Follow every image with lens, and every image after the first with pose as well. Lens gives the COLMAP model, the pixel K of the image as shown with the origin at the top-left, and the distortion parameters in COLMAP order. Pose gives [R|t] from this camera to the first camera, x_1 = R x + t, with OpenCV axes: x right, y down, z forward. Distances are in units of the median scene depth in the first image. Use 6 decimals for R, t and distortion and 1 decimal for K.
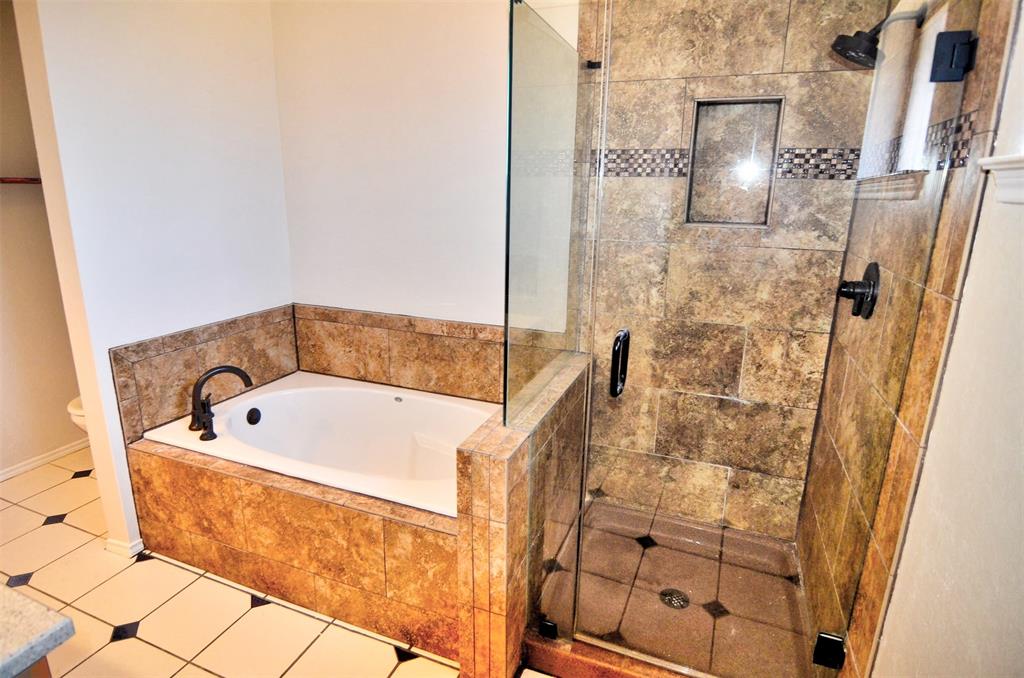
lens RADIAL K [[545.2, 0, 507.1], [0, 545.2, 337.0], [0, 0, 1]] dist [-0.020692, -0.000380]
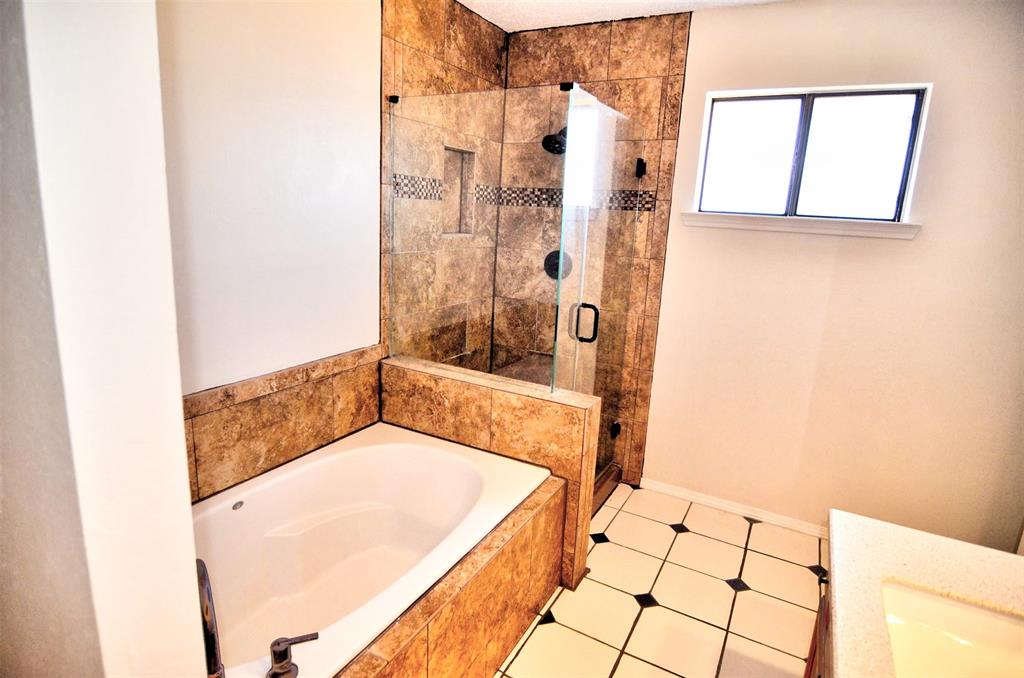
lens RADIAL K [[545.2, 0, 507.4], [0, 545.2, 338.2], [0, 0, 1]] dist [-0.020692, -0.000380]
pose [[0.129007, -0.233033, 0.963874, -0.997793], [0.212844, 0.955850, 0.202605, -0.202557], [-0.968532, 0.179017, 0.172911, 0.655189]]
